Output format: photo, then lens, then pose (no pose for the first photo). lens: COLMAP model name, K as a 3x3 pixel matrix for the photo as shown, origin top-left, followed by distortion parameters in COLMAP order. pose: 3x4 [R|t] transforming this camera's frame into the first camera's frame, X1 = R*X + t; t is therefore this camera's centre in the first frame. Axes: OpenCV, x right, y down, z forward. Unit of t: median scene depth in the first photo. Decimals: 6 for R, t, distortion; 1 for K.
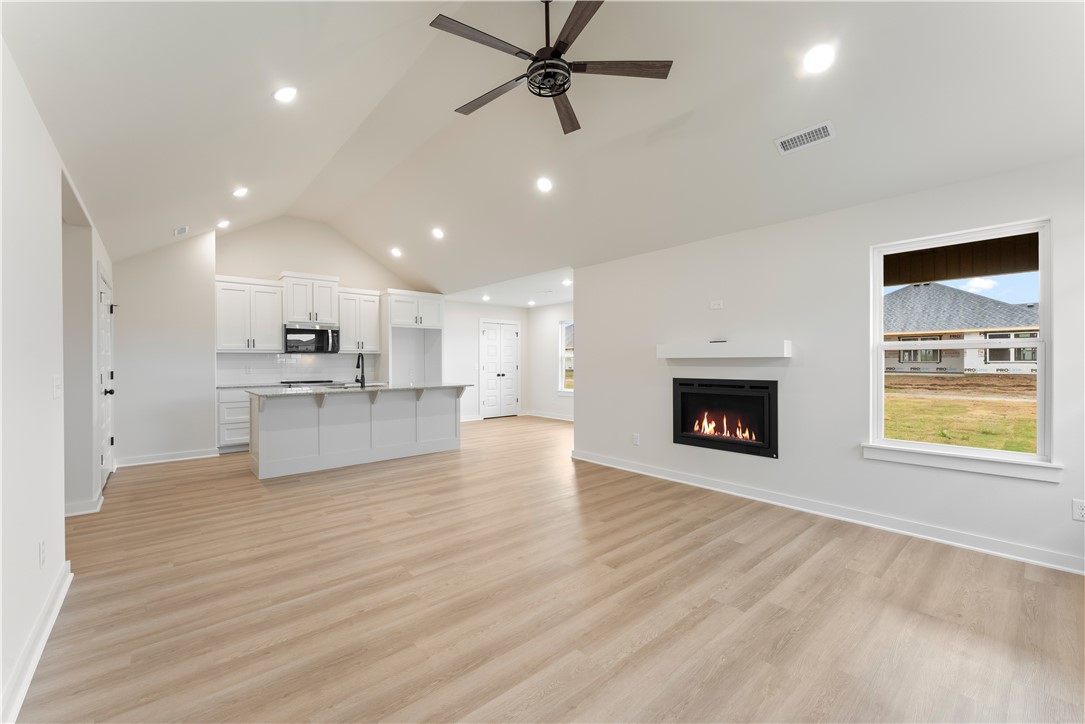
lens RADIAL K [[443.7, 0, 534.3], [0, 443.7, 357.6], [0, 0, 1]] dist [0.000891, 0.000076]
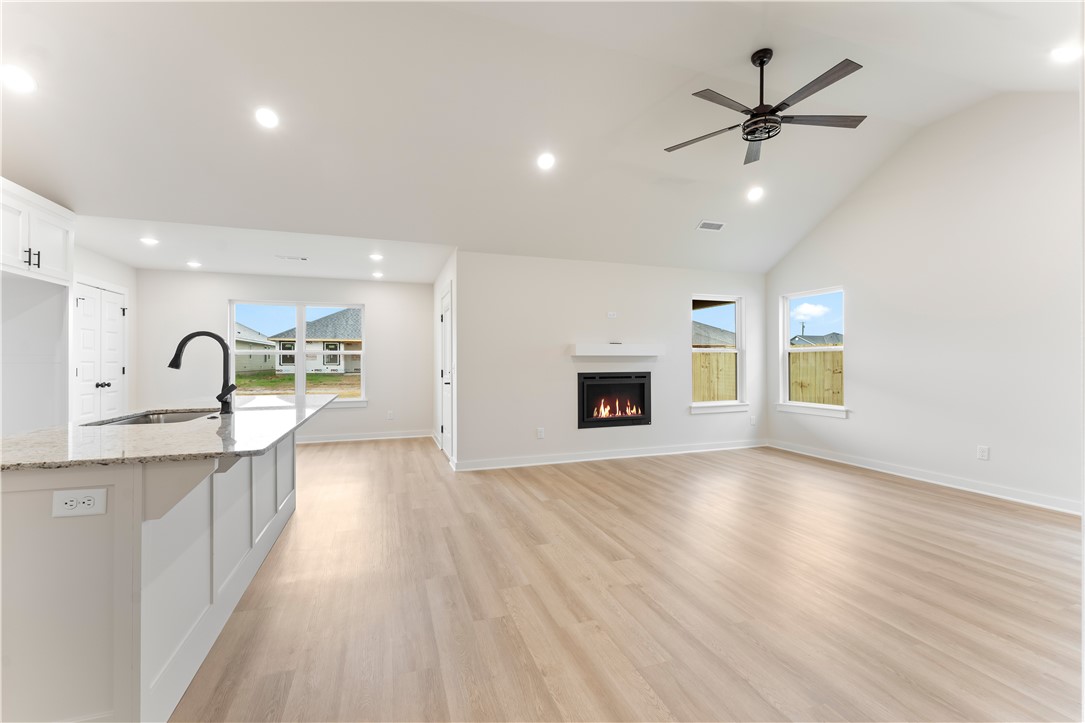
lens RADIAL K [[443.7, 0, 534.3], [0, 443.7, 357.1], [0, 0, 1]] dist [0.000891, 0.000076]
pose [[0.363338, 0.013633, 0.931557, -0.877037], [-0.006038, 0.999906, -0.012278, 0.020807], [-0.931638, -0.001164, 0.363387, 0.739192]]
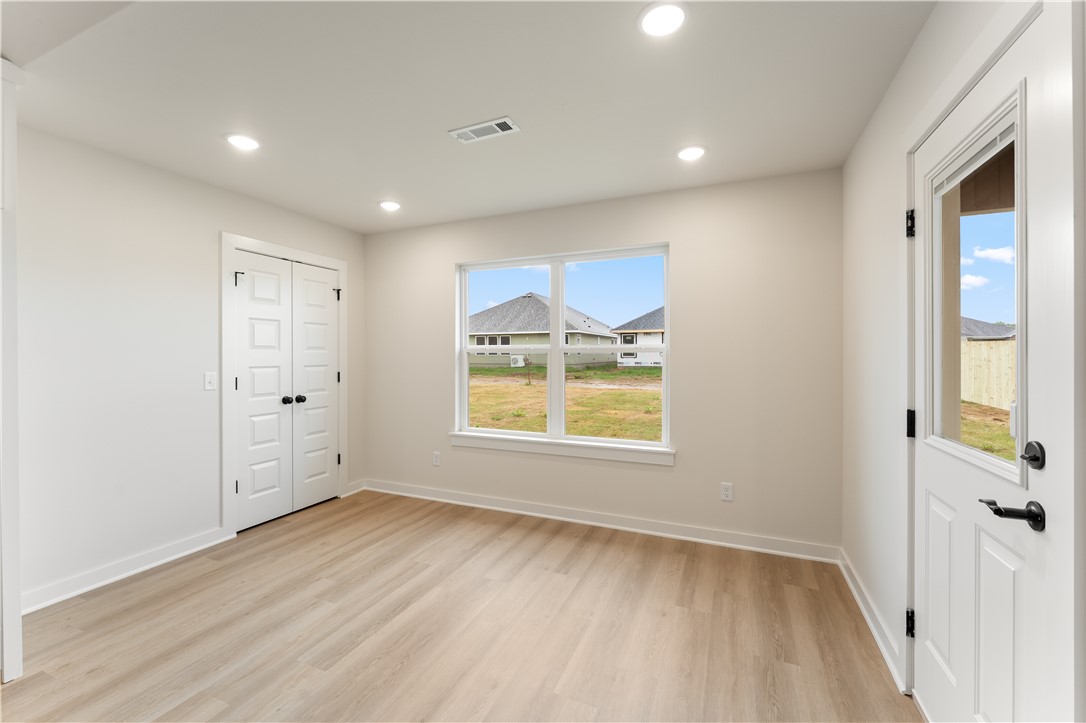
lens RADIAL K [[444.1, 0, 534.8], [0, 444.1, 357.1], [0, 0, 1]] dist [0.000891, 0.000076]
pose [[0.898763, 0.000103, 0.438434, -0.130391], [-0.006626, 0.999889, 0.013349, -0.005398], [-0.438384, -0.014902, 0.898664, 1.326341]]
